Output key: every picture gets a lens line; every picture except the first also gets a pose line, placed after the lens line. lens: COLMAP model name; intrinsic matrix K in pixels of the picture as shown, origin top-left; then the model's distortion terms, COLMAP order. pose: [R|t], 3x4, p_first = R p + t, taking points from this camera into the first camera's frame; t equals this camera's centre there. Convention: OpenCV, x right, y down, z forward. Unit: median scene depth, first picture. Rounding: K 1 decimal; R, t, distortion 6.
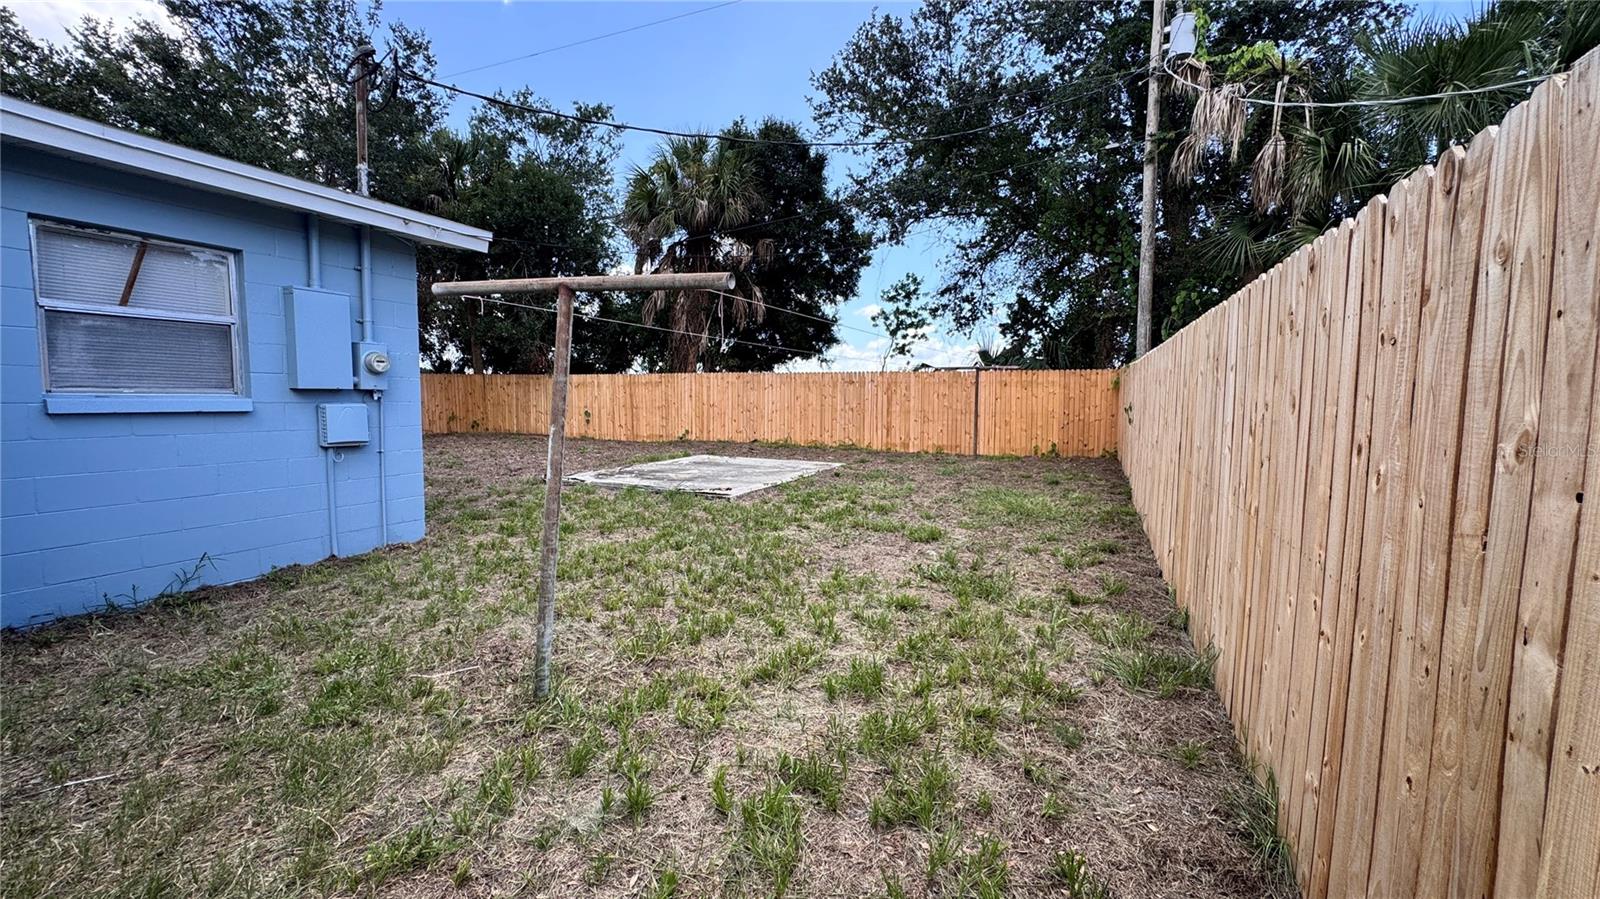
lens RADIAL K [[646.1, 0, 799.8], [0, 646.1, 446.6], [0, 0, 1]] dist [0.003215, 0.000456]
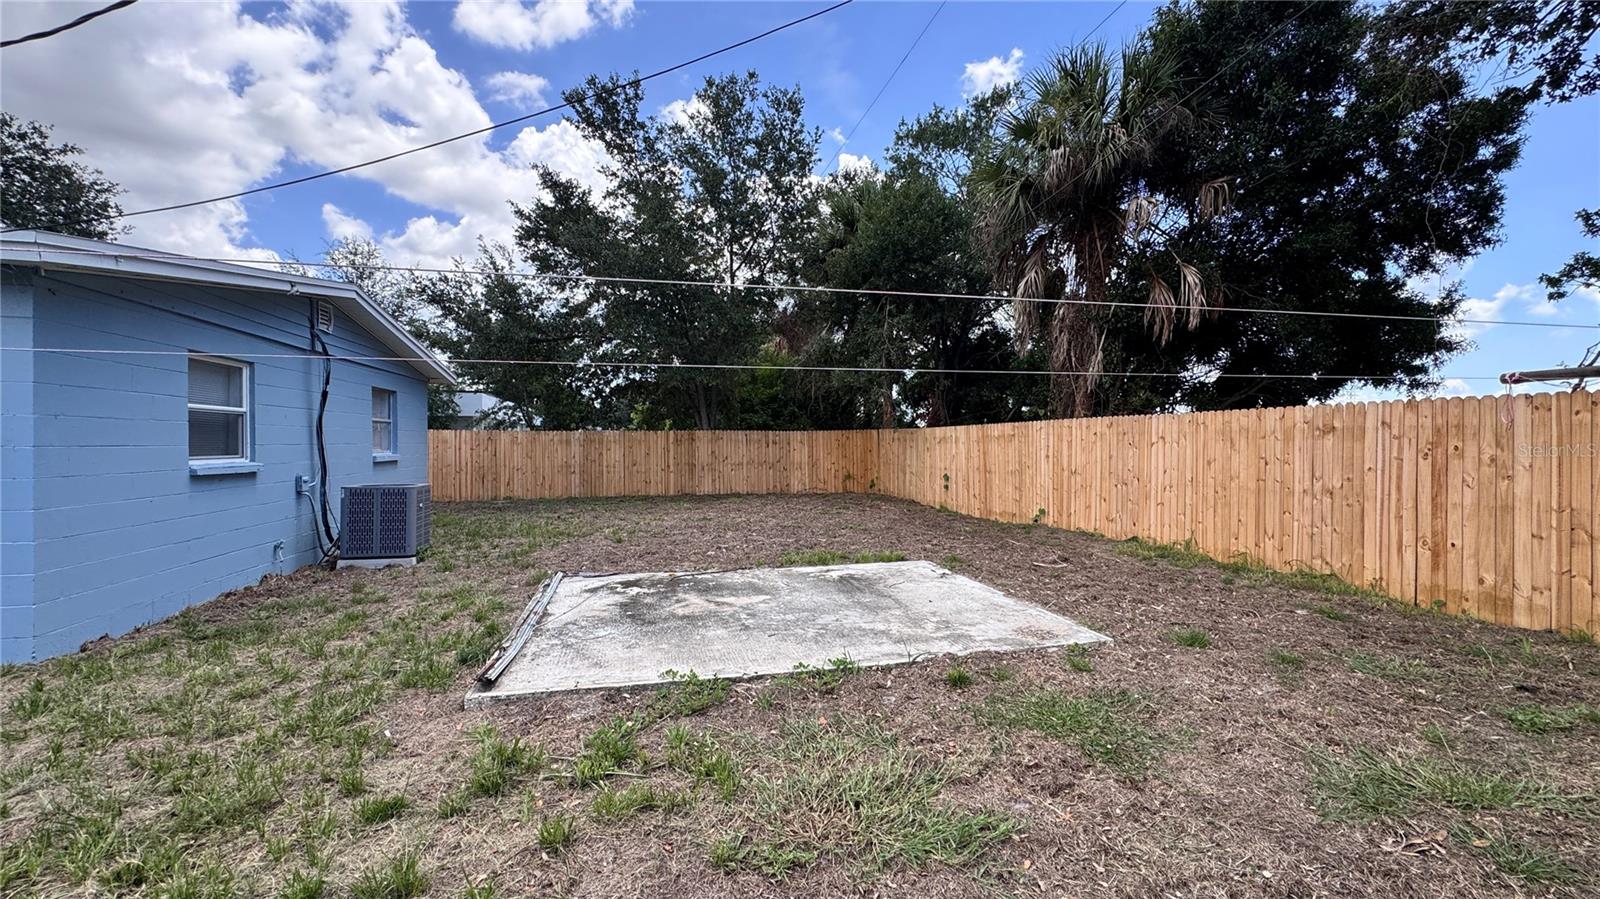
lens RADIAL K [[646.1, 0, 801.6], [0, 646.1, 447.1], [0, 0, 1]] dist [0.003215, 0.000456]
pose [[0.626447, -0.001959, -0.779462, 0.166117], [-0.061432, 0.996762, -0.051878, -0.037124], [0.777040, 0.080382, 0.624298, 0.390854]]
